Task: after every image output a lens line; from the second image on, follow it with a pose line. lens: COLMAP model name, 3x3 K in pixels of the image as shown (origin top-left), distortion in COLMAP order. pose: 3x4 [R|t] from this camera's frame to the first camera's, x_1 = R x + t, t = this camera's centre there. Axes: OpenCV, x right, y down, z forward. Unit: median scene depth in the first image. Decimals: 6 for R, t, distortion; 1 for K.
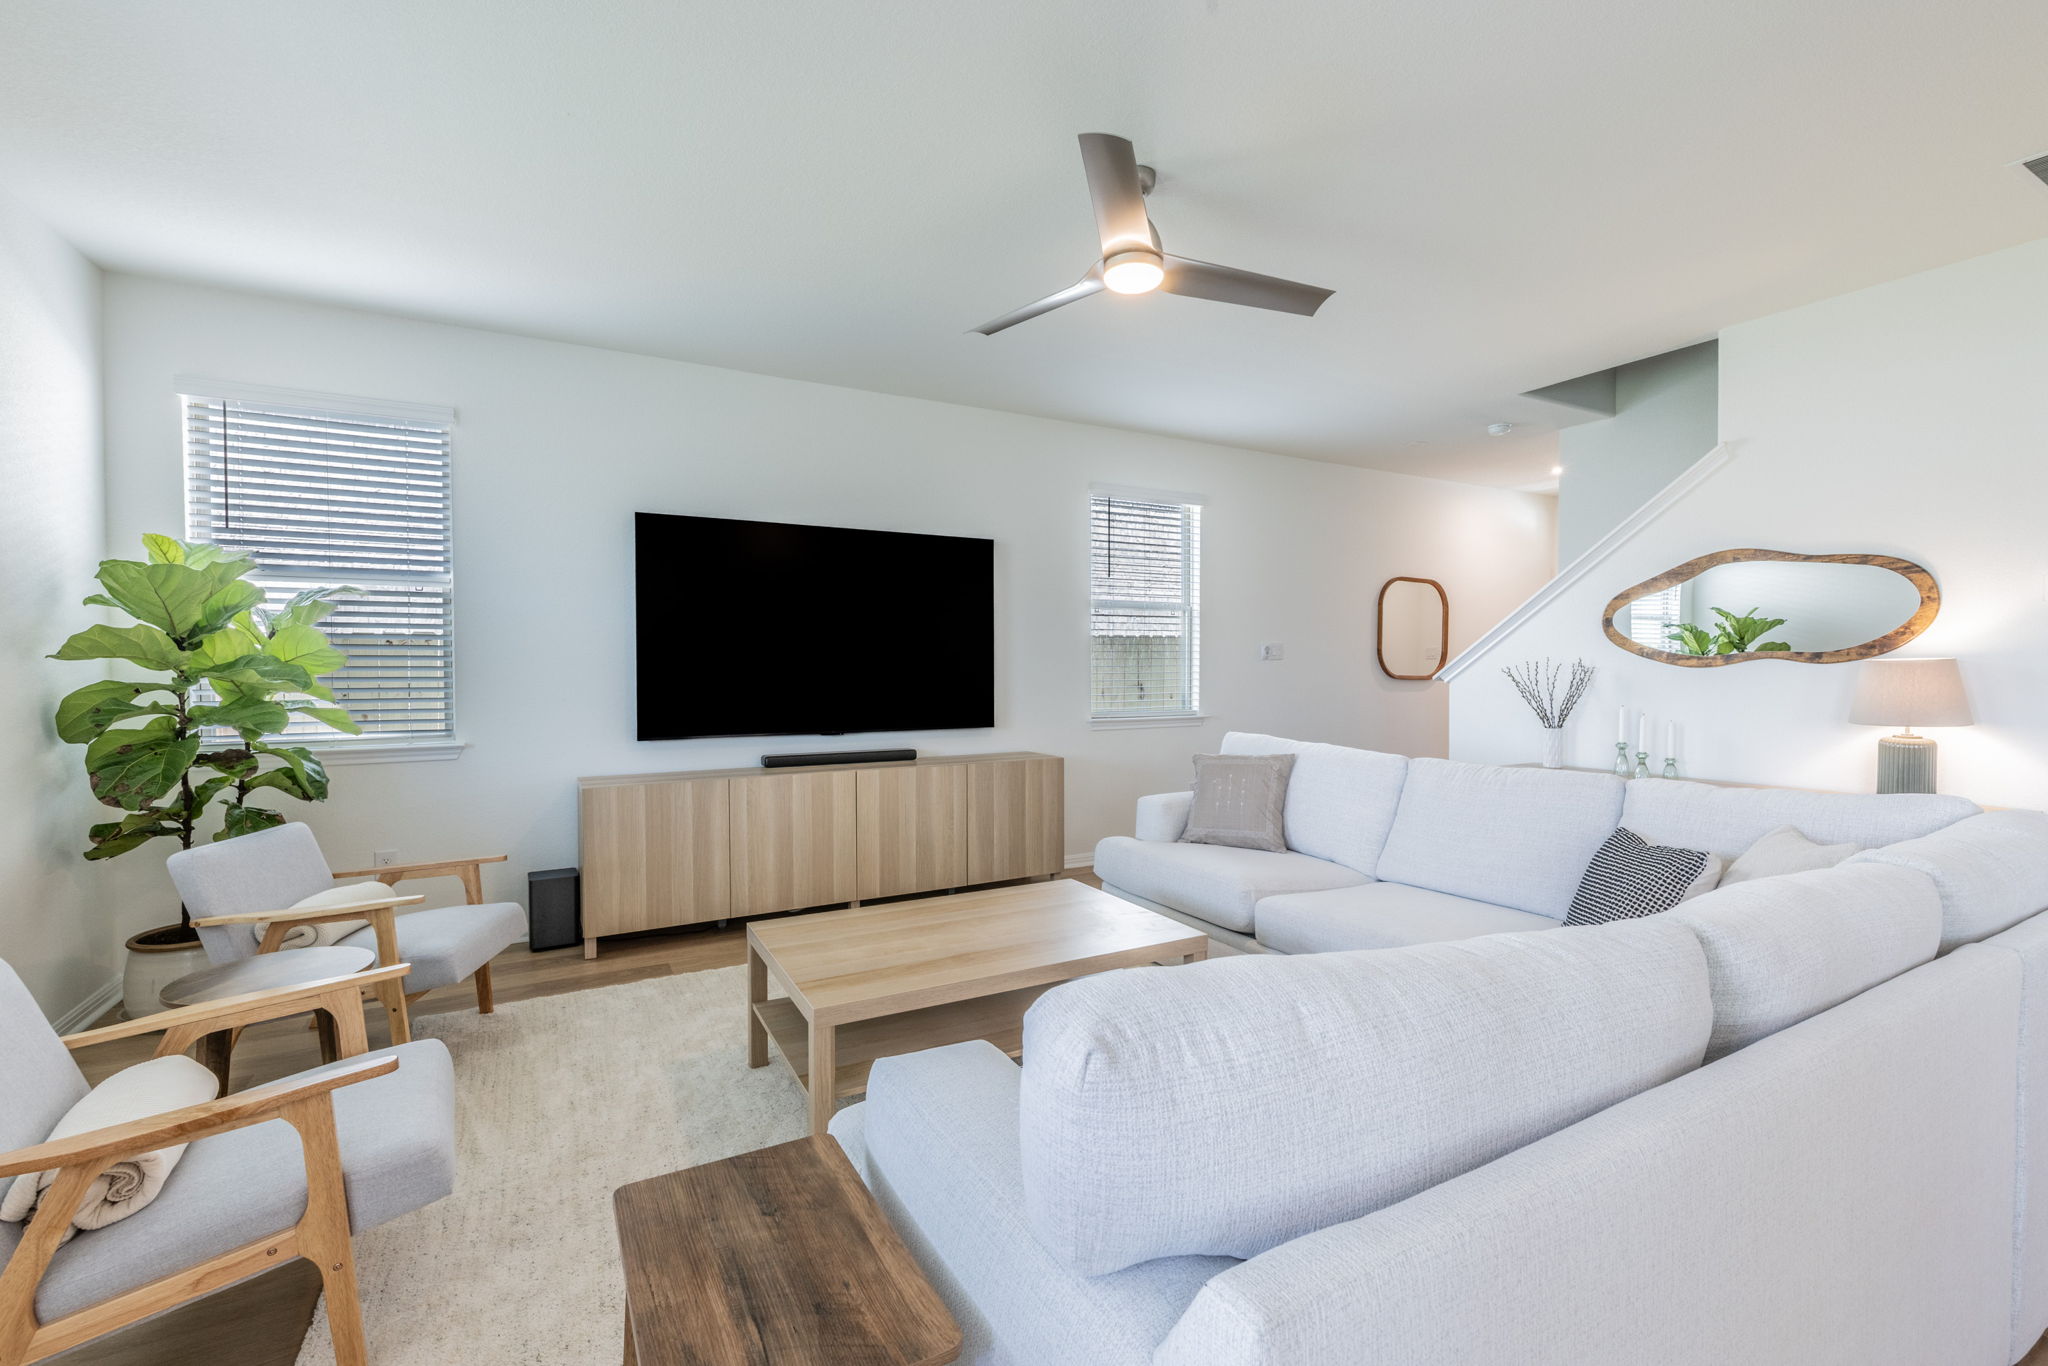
lens RADIAL K [[884.9, 0, 1010.3], [0, 884.9, 687.2], [0, 0, 1]] dist [0.003495, 0.000301]
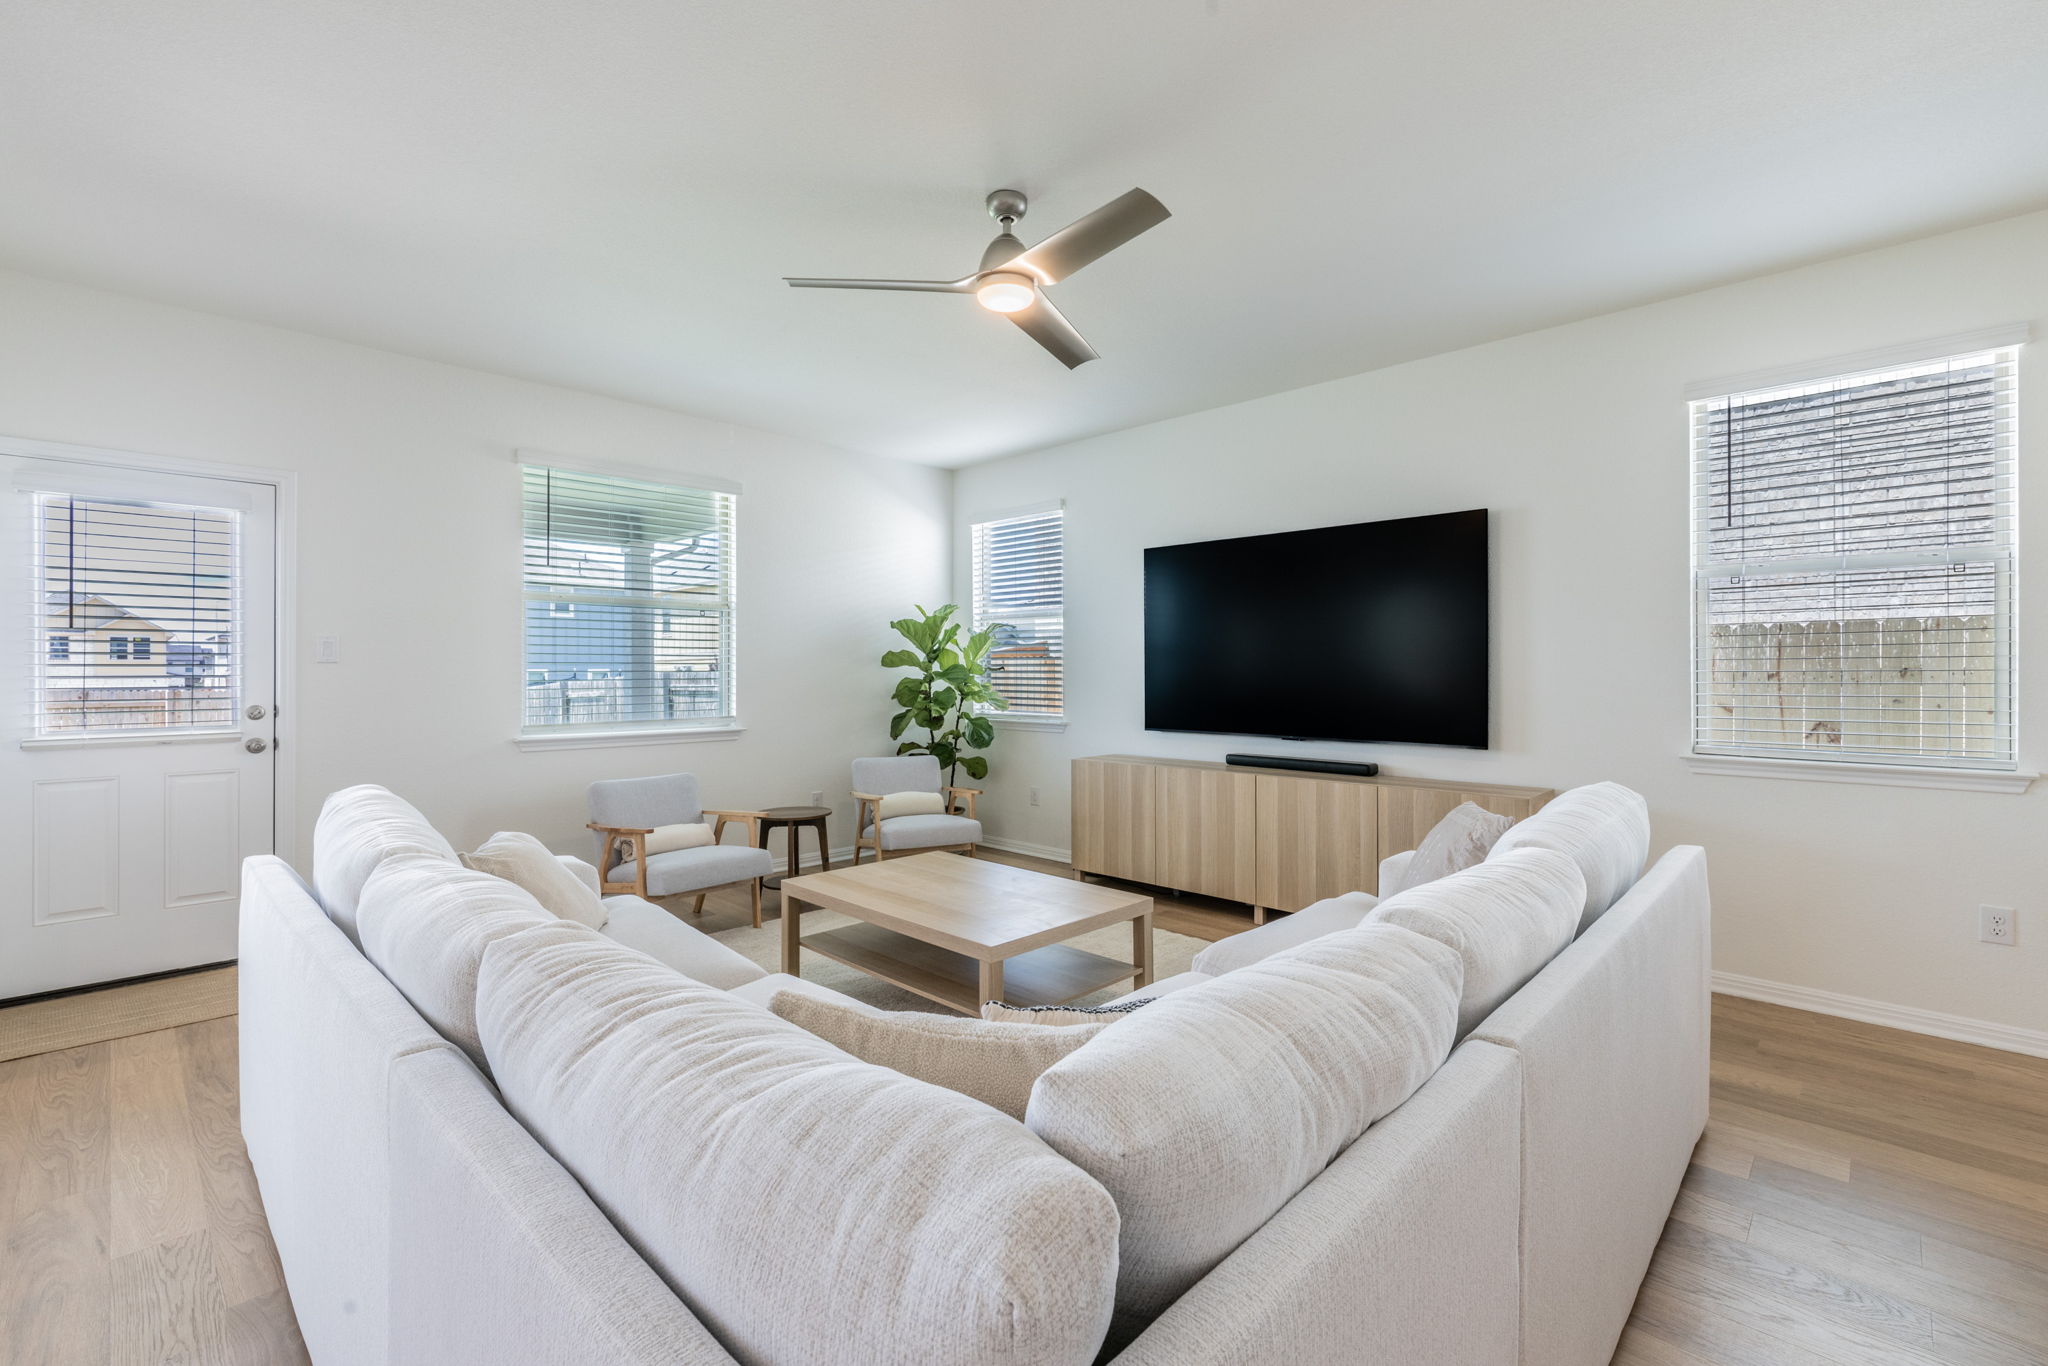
lens RADIAL K [[884.9, 0, 1007.5], [0, 884.9, 672.8], [0, 0, 1]] dist [0.003495, 0.000301]
pose [[0.288434, 0.000128, -0.957500, 0.702183], [-0.029684, 0.999521, -0.008809, -0.003699], [0.957040, 0.030963, 0.288300, 0.437668]]
